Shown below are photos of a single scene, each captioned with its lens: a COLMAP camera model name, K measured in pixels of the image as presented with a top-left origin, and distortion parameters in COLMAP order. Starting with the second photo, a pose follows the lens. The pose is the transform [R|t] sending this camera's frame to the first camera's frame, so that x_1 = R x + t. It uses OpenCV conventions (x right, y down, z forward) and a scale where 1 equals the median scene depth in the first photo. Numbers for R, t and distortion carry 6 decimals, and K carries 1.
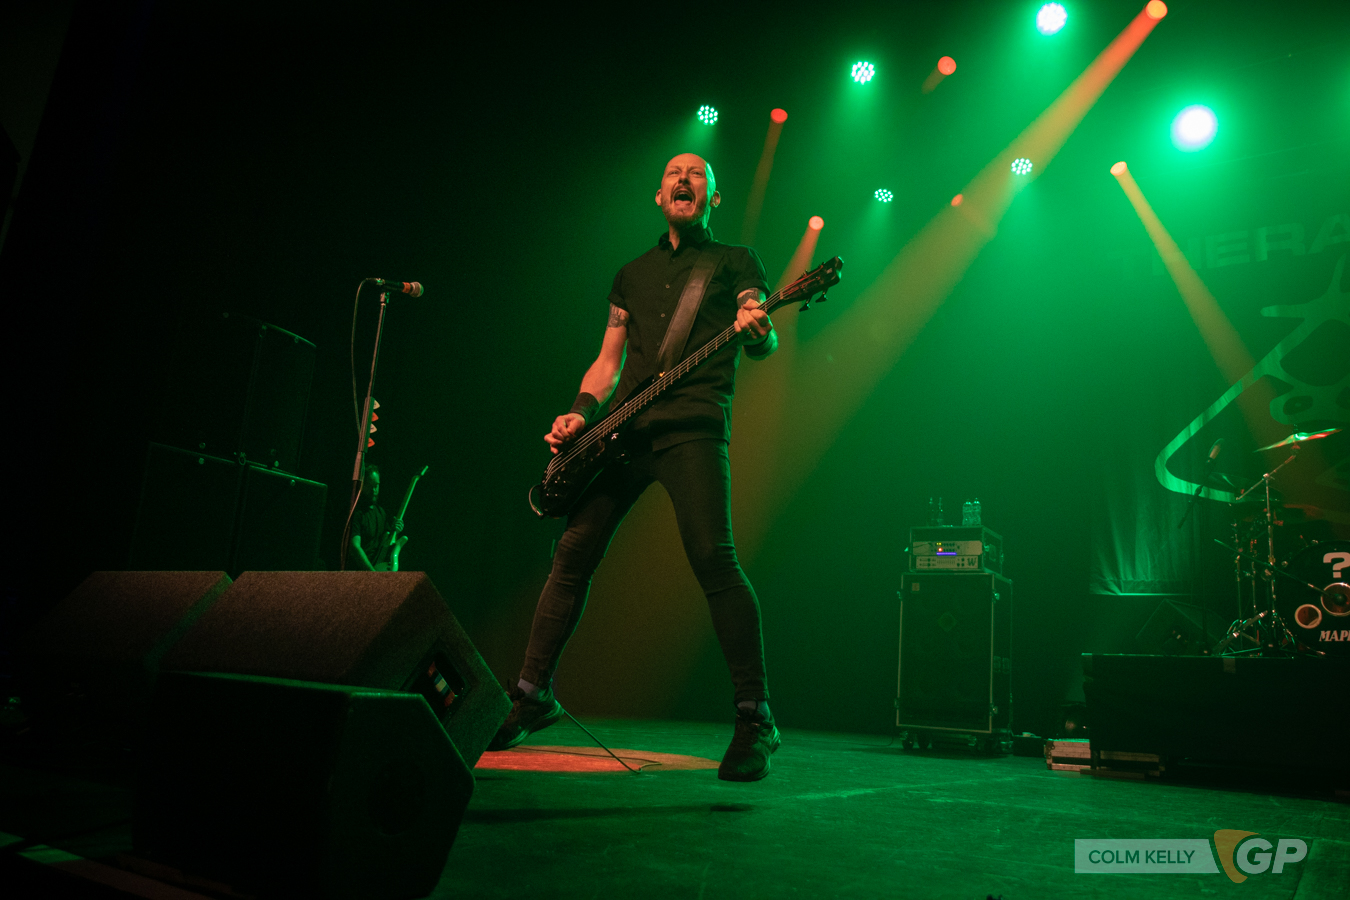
lens RADIAL K [[1028.0, 0, 687.1], [0, 1028.0, 462.0], [0, 0, 1]] dist [-0.099573, 0.066492]
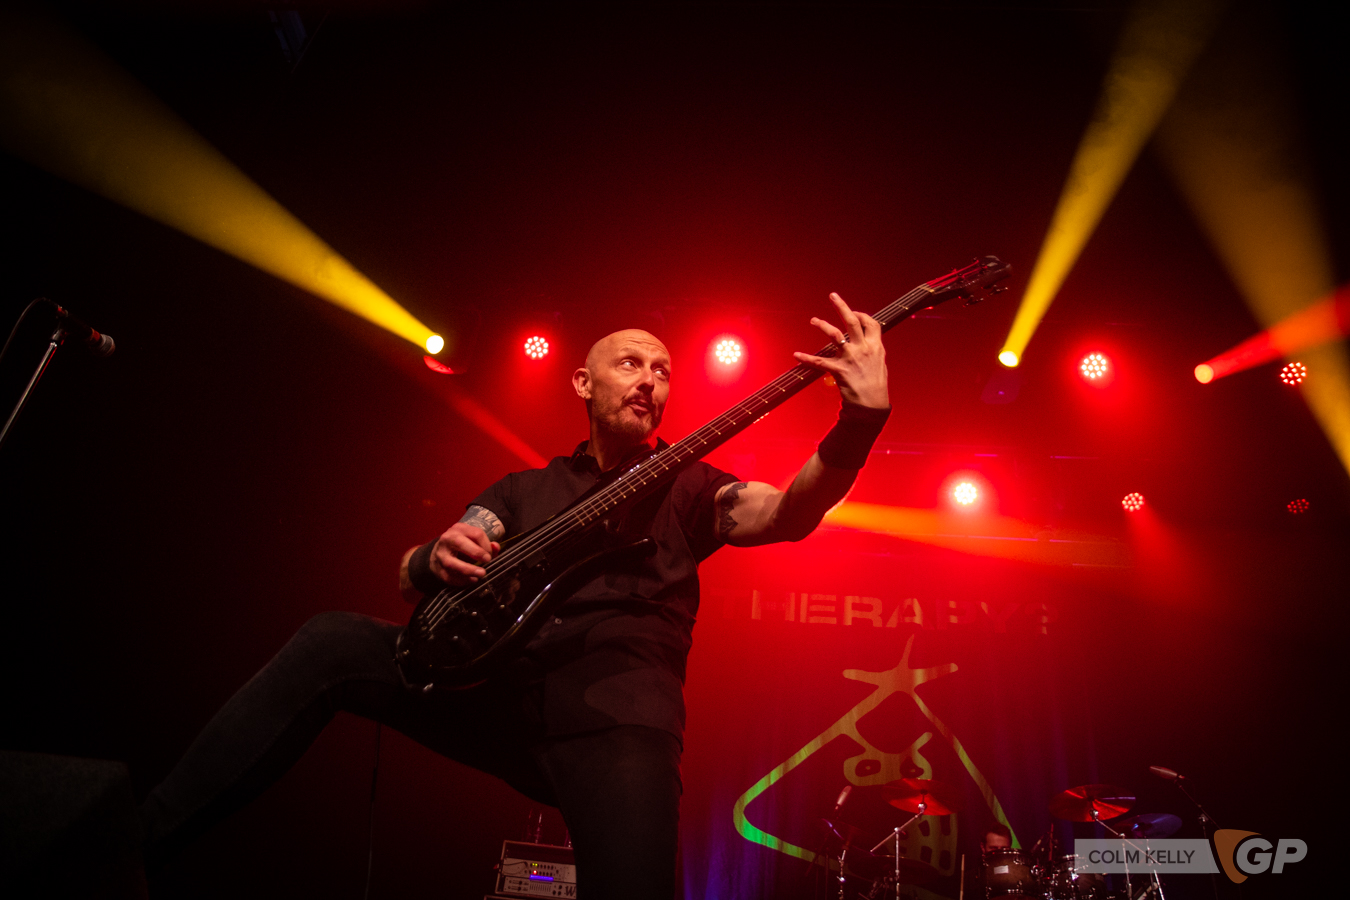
lens RADIAL K [[1028.0, 0, 677.1], [0, 1028.0, 451.4], [0, 0, 1]] dist [-0.099573, 0.066492]
pose [[0.867386, 0.285834, 0.407359, -0.094937], [-0.143151, 0.927303, -0.345856, 0.035106], [-0.476603, 0.241677, 0.845247, 0.141806]]
